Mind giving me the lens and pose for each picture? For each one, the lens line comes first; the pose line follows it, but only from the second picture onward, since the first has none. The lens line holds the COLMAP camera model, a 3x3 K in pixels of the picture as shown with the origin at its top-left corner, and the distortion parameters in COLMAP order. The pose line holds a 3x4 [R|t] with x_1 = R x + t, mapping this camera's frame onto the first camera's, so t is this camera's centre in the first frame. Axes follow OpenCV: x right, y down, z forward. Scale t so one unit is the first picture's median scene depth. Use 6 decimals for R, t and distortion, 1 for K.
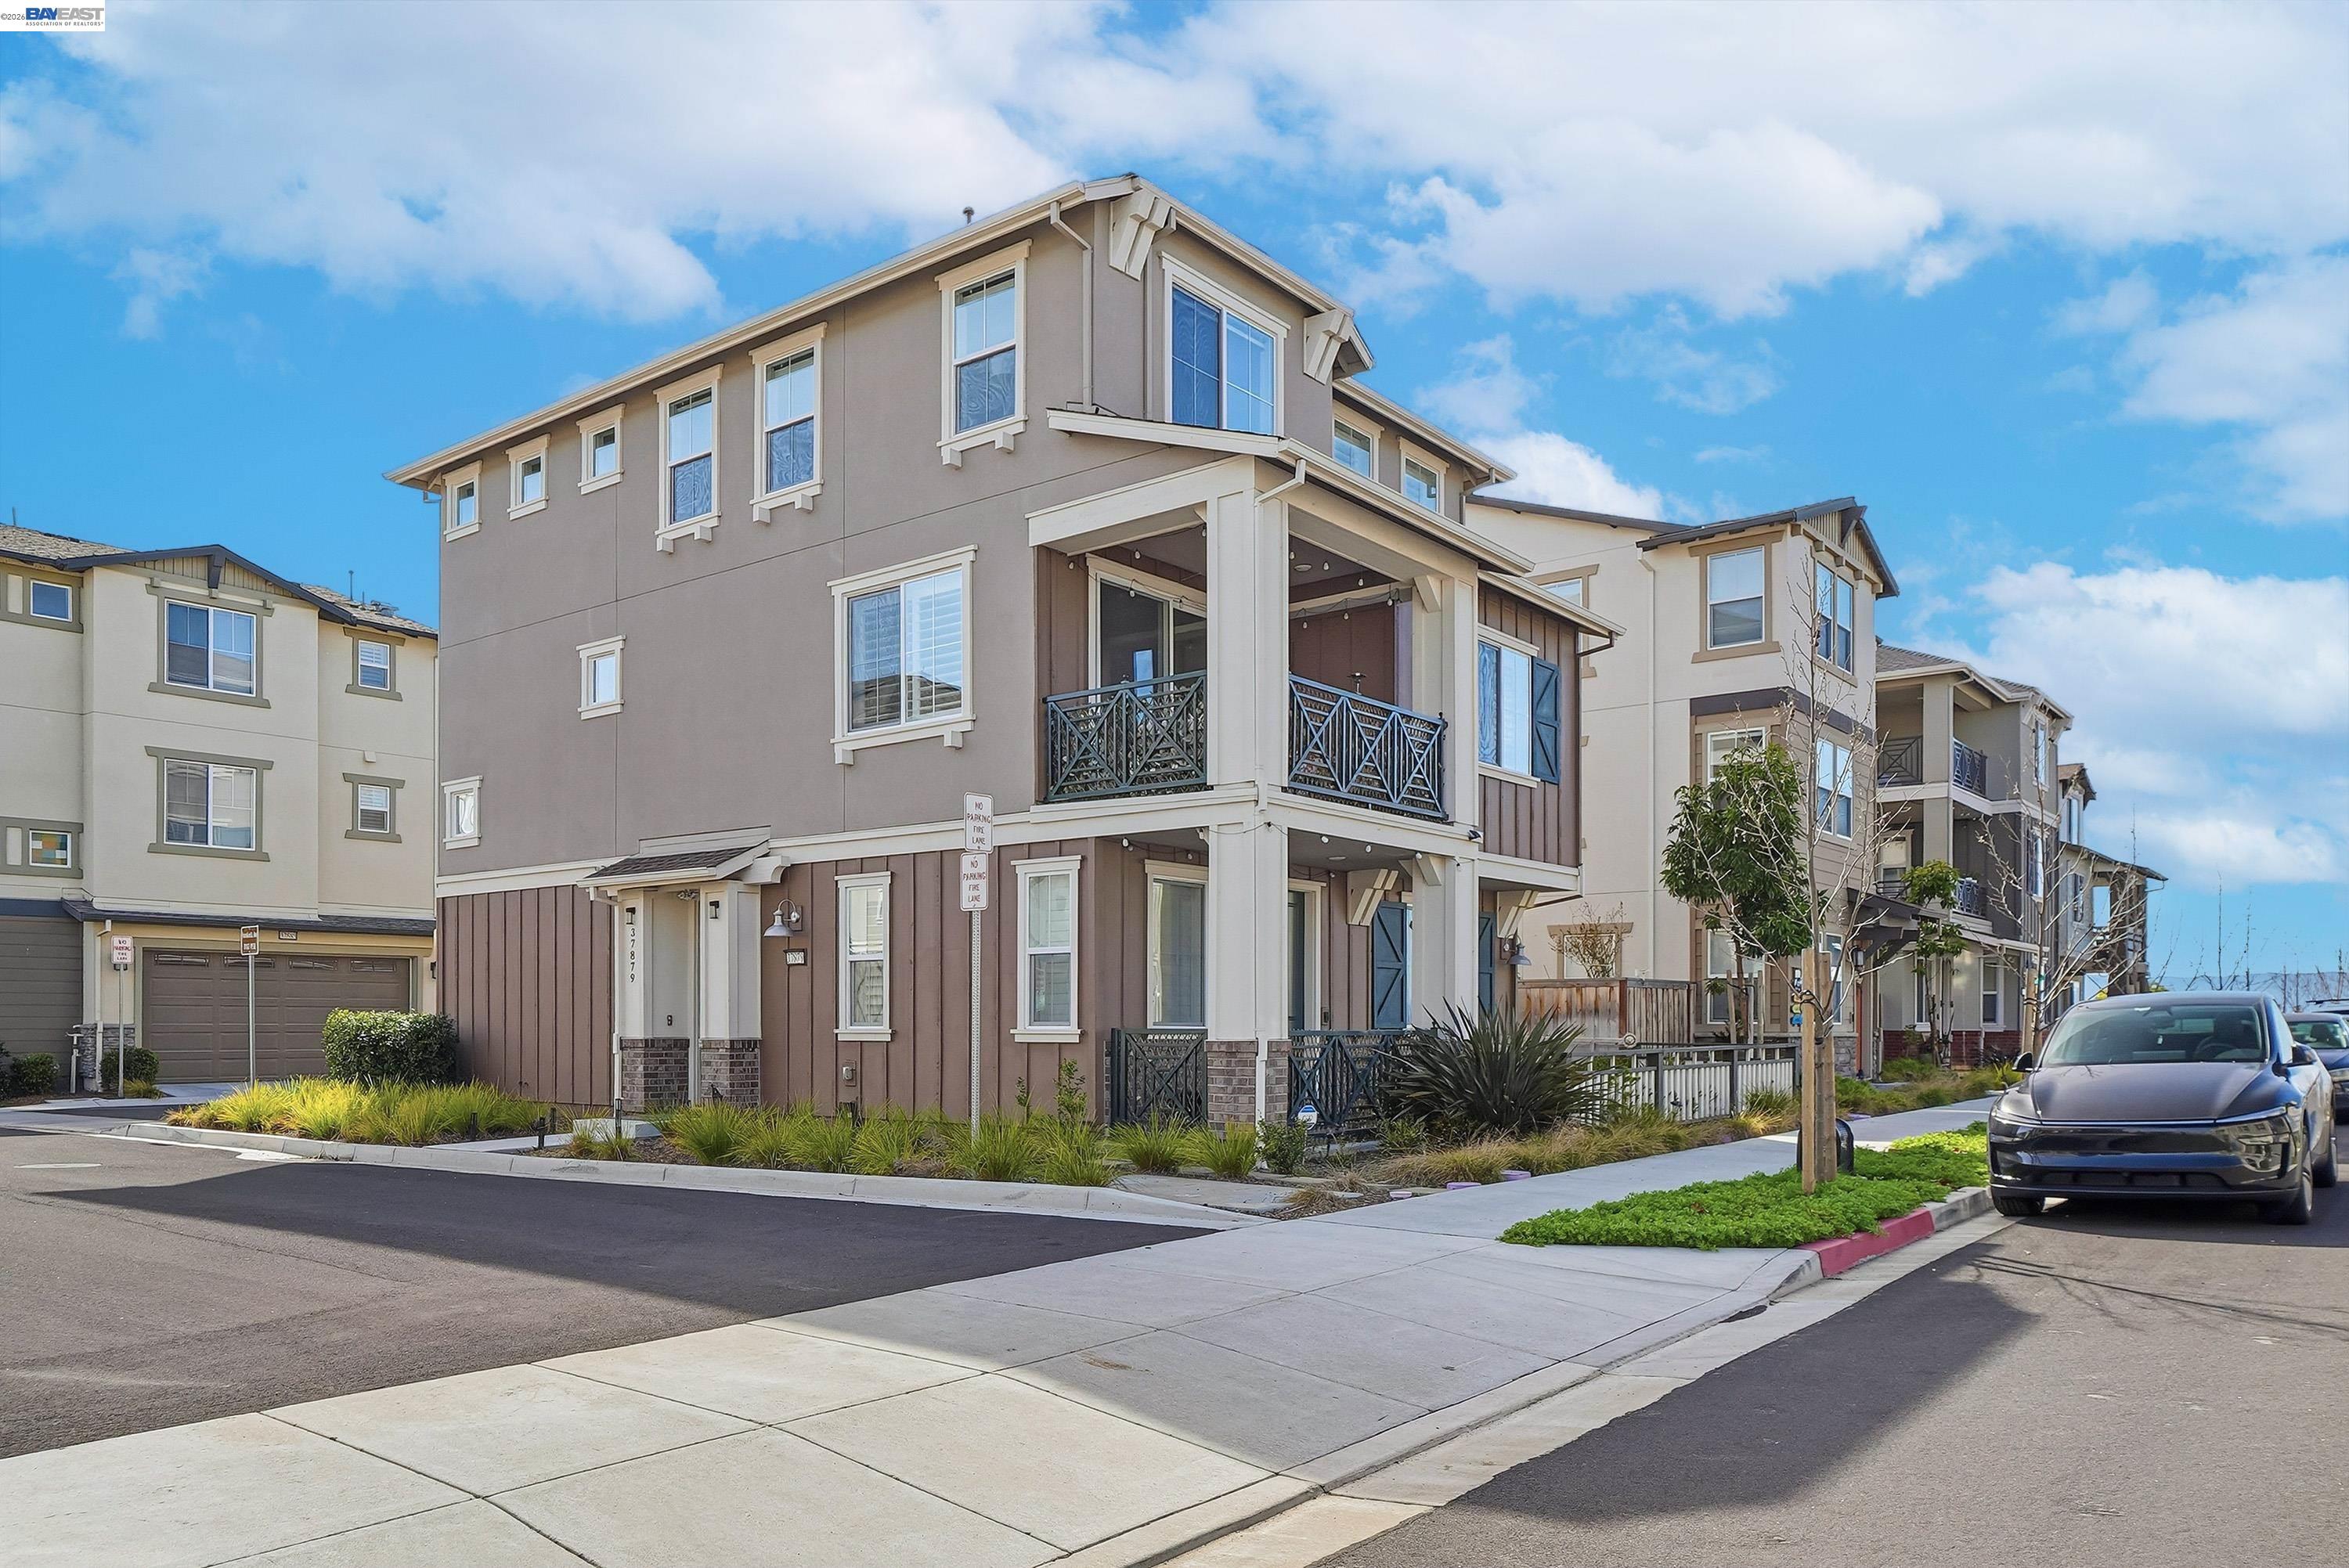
lens RADIAL K [[1552.7, 0, 1183.8], [0, 1552.7, 767.4], [0, 0, 1]] dist [0.004182, -0.005273]
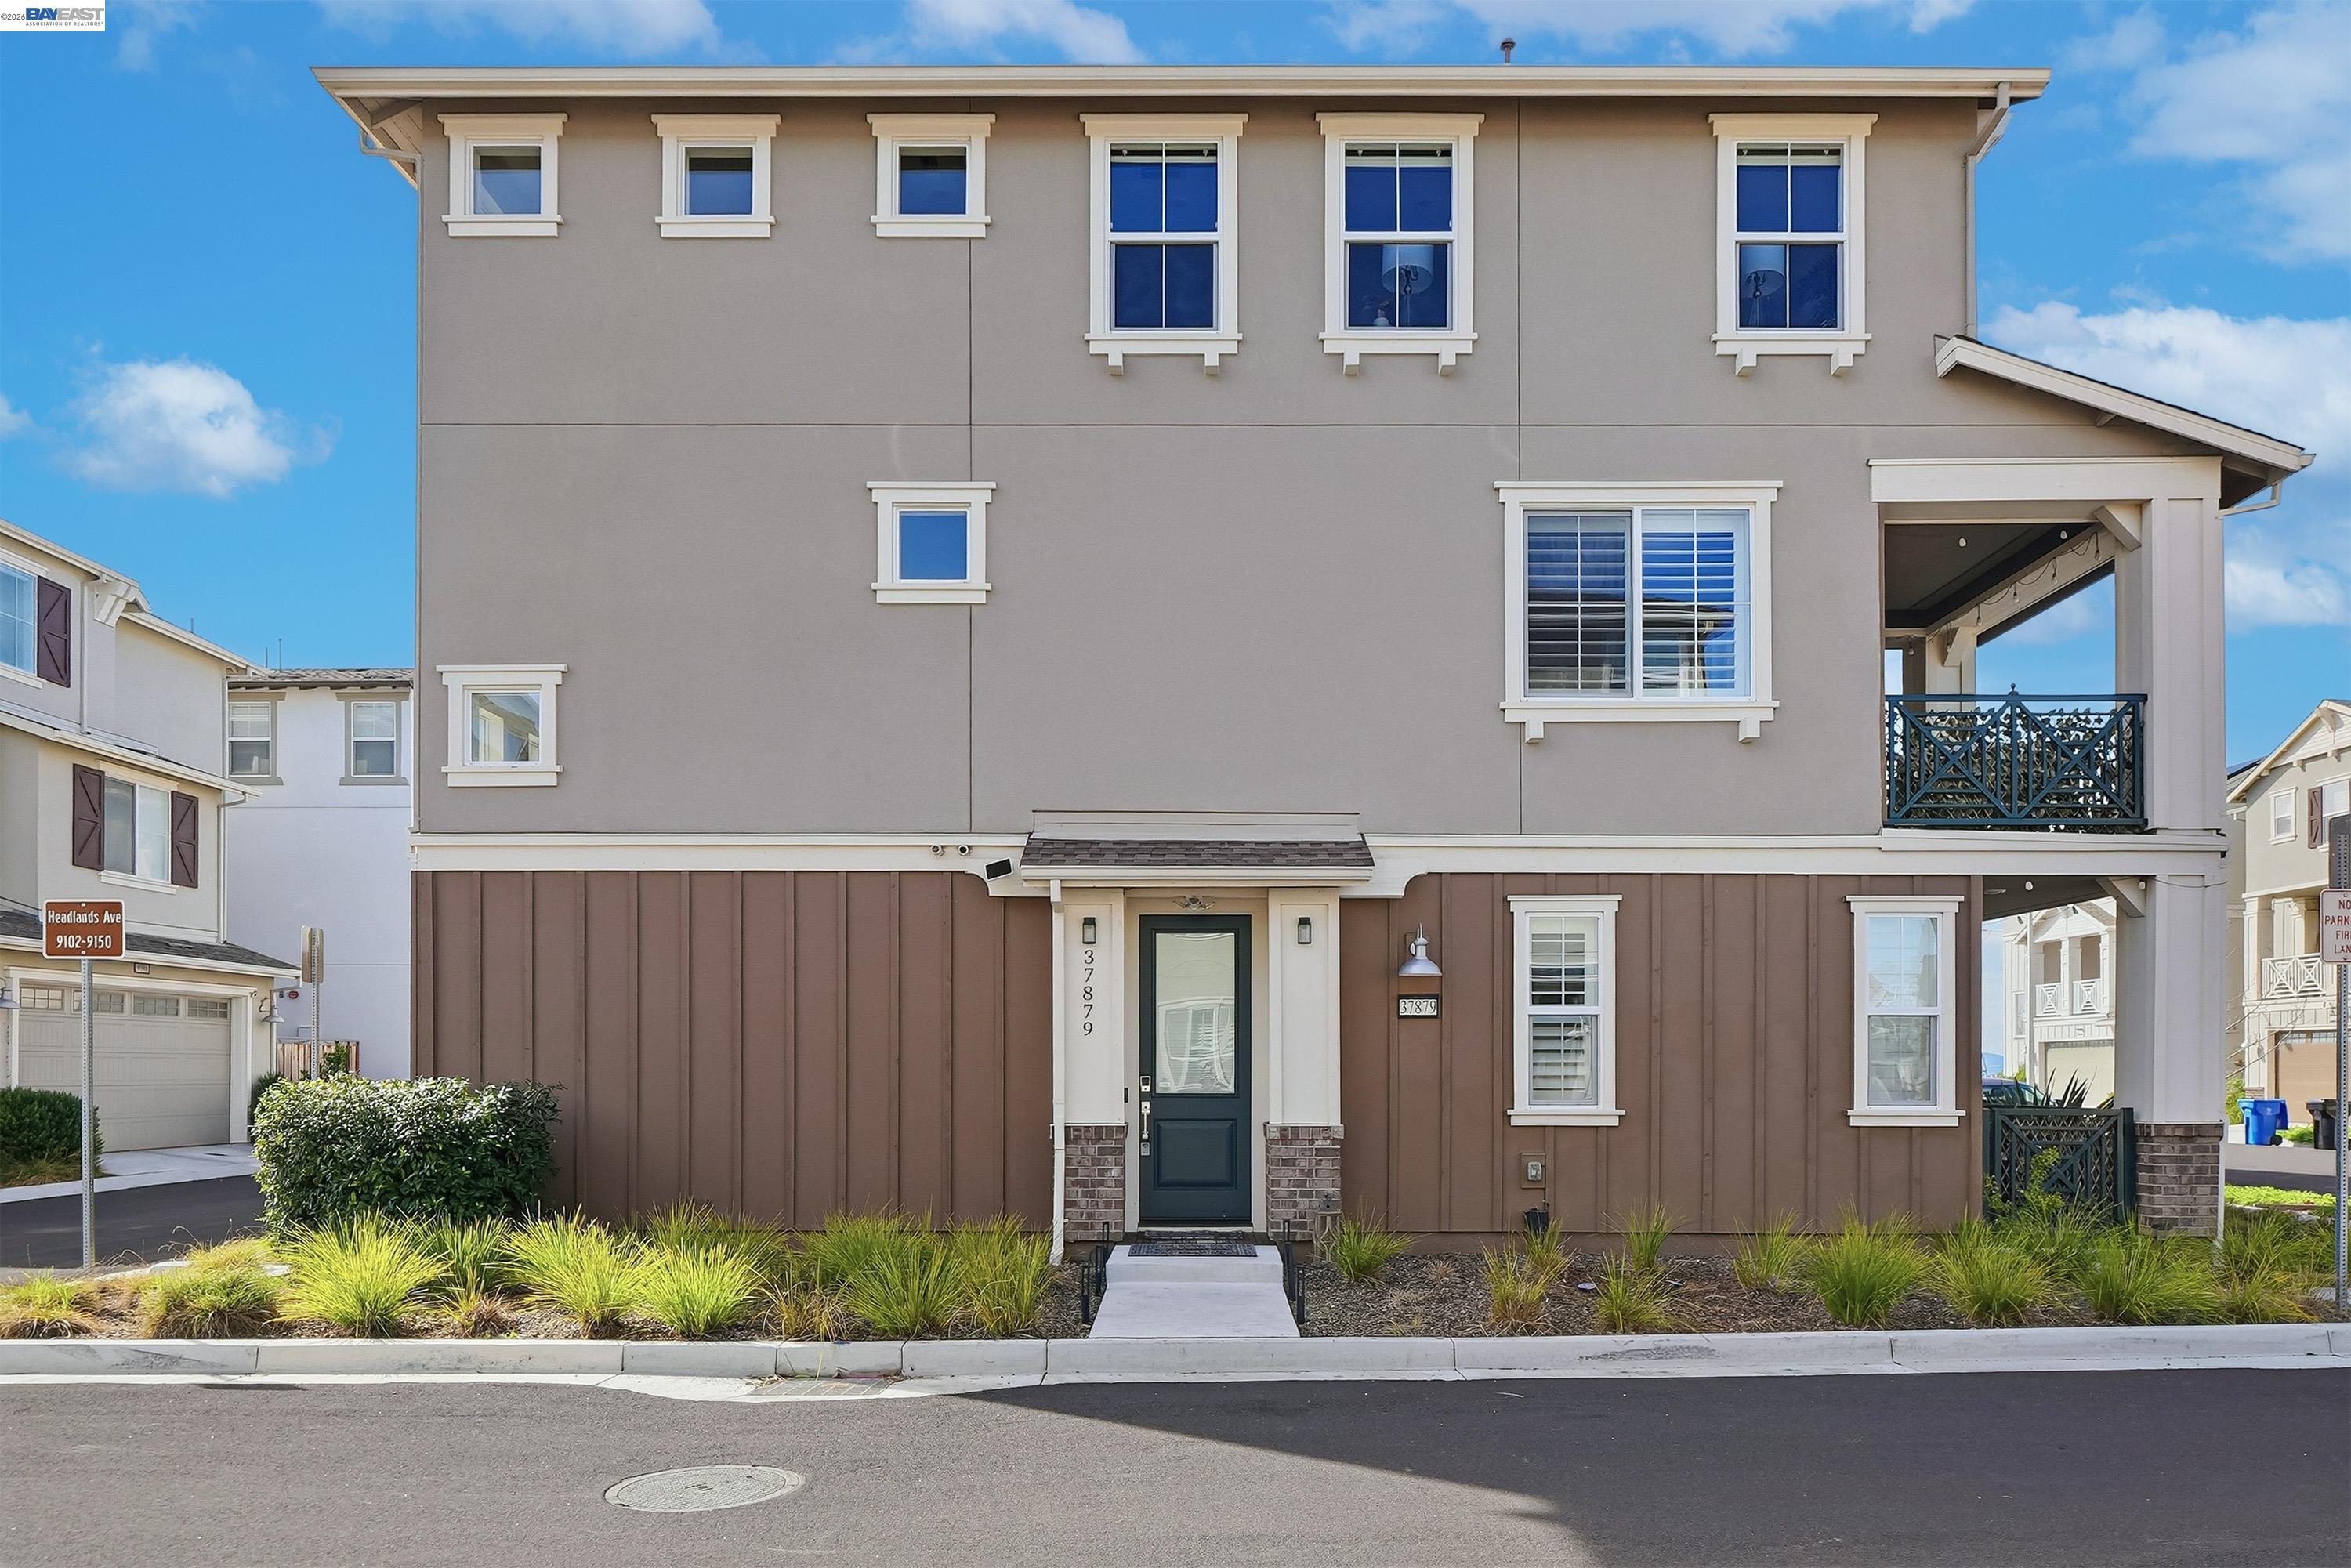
lens RADIAL K [[1432.4, 0, 1175.5], [0, 1432.4, 898.8], [0, 0, 1]] dist [-0.002367, -0.001654]
pose [[0.801076, 0.081923, 0.592930, -0.726238], [-0.100097, 0.994975, -0.002237, 0.087255], [-0.590134, -0.057558, 0.805251, 0.556093]]
